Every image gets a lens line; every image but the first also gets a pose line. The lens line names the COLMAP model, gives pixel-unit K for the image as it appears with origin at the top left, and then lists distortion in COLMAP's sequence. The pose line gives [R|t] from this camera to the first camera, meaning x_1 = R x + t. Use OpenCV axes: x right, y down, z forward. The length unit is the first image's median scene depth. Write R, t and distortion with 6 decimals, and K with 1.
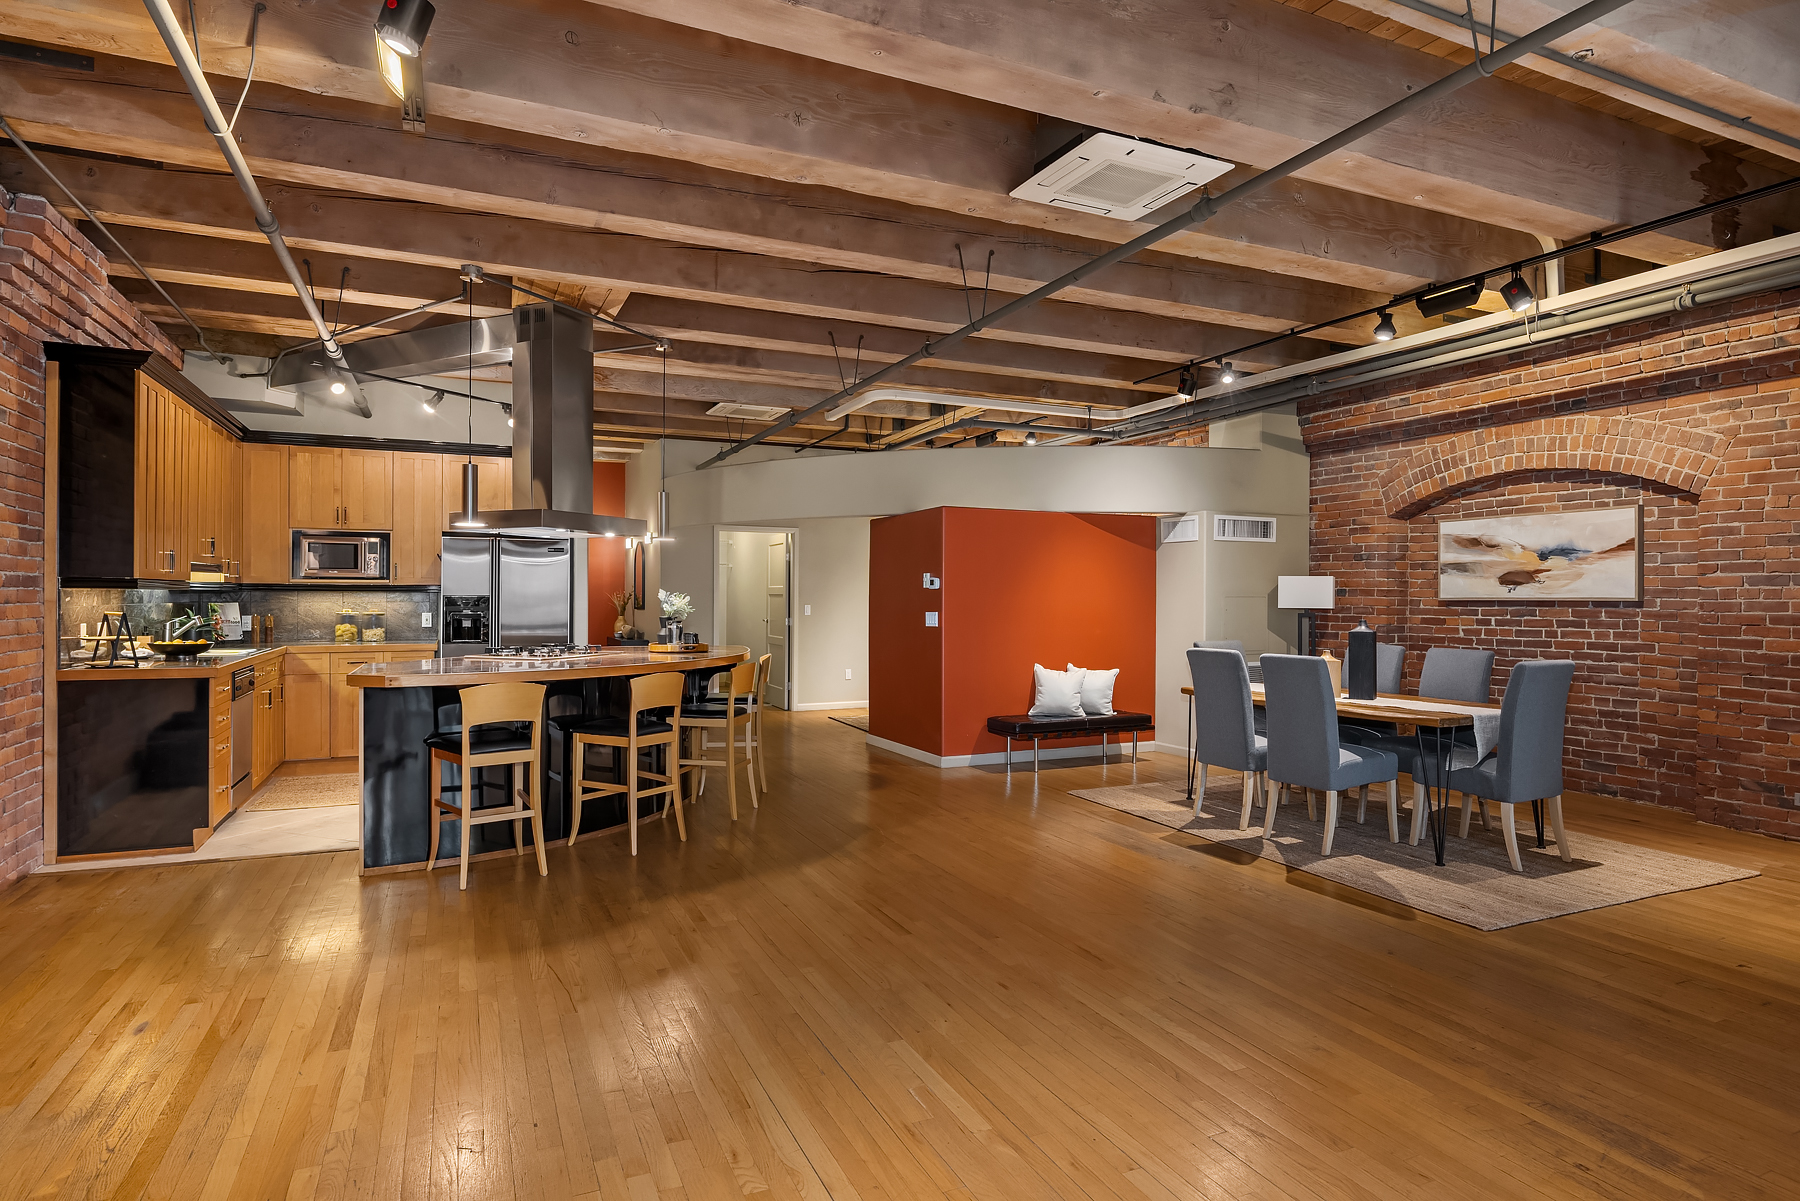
lens RADIAL K [[1032.1, 0, 903.4], [0, 1032.1, 600.5], [0, 0, 1]] dist [0.004185, -0.000153]
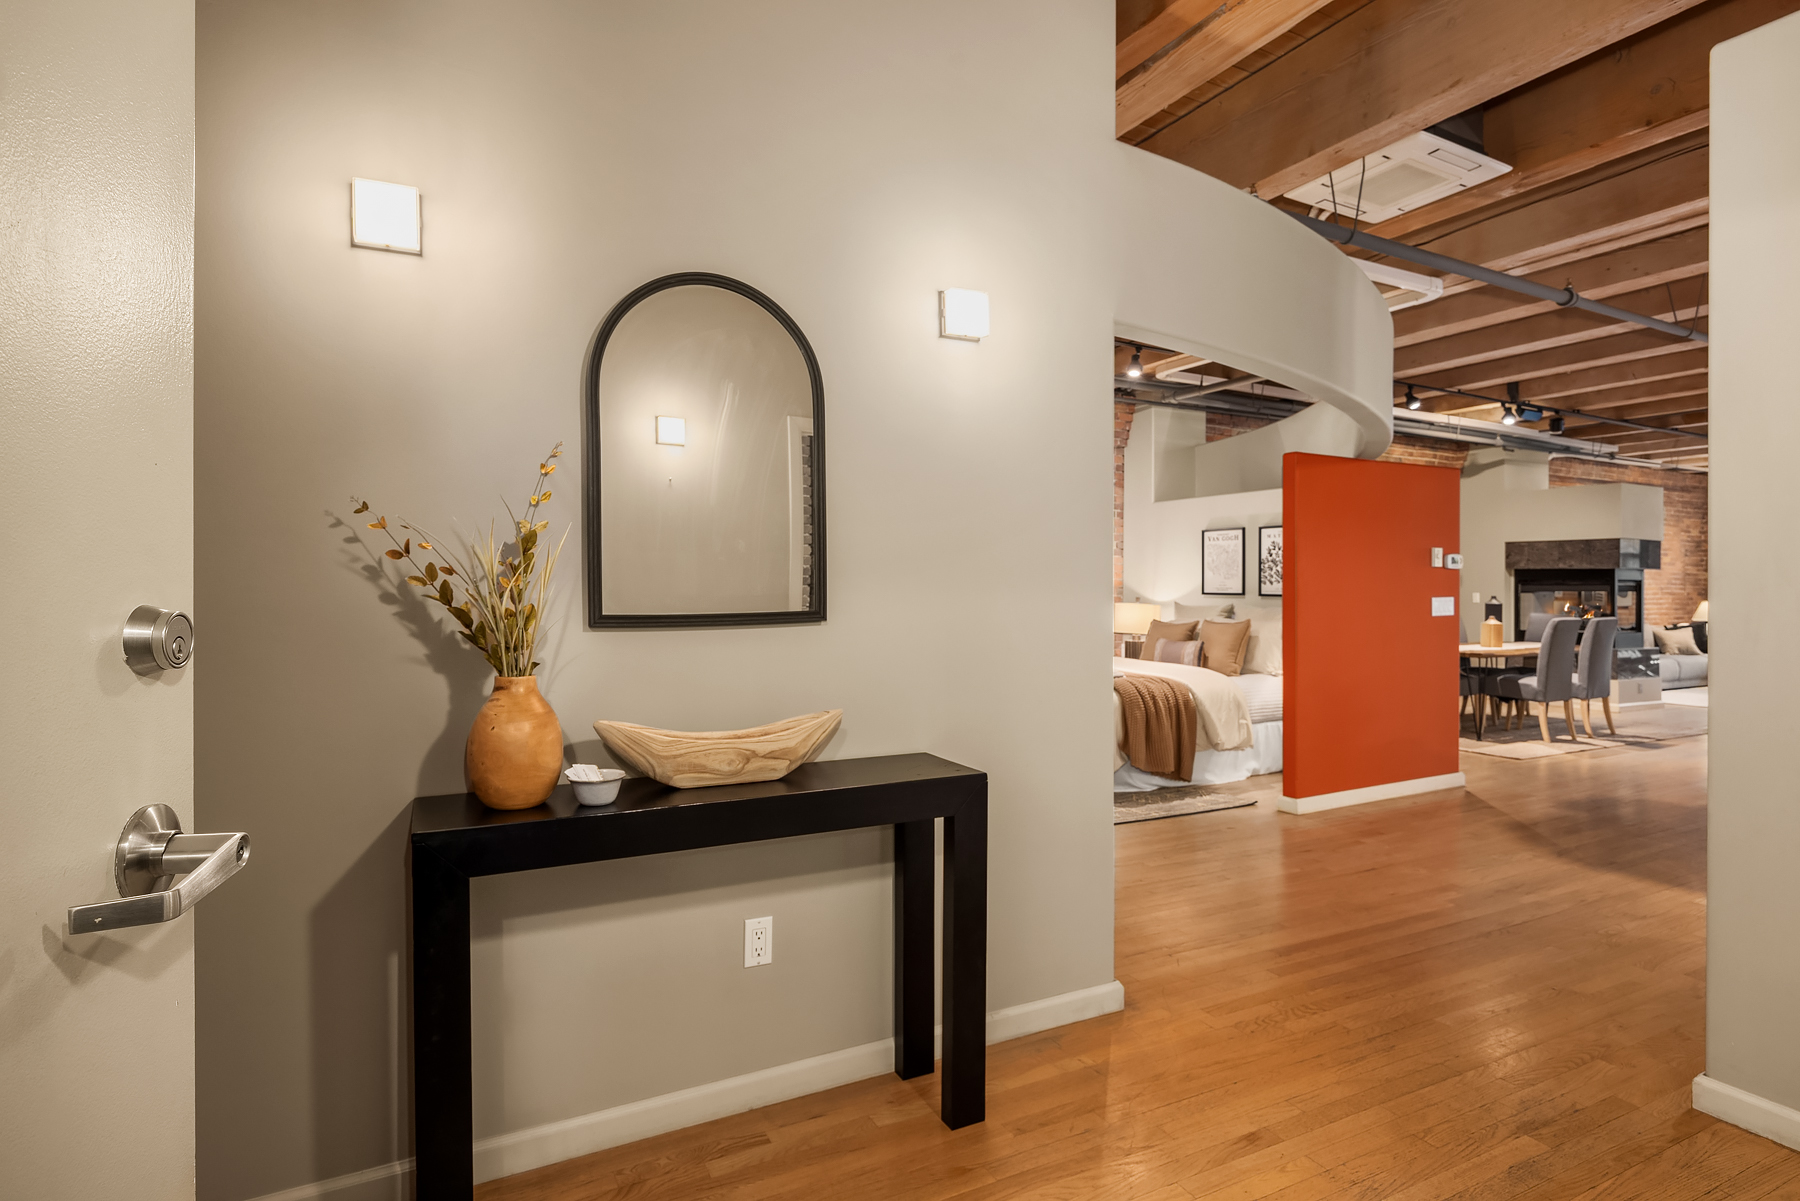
lens RADIAL K [[932.3, 0, 904.7], [0, 932.3, 596.6], [0, 0, 1]] dist [-0.003932, -0.000428]
pose [[-0.056095, -0.013149, 0.998339, -0.758617], [-0.000334, 0.999913, 0.013151, 0.001827], [-0.998425, 0.000404, -0.056095, 1.675507]]
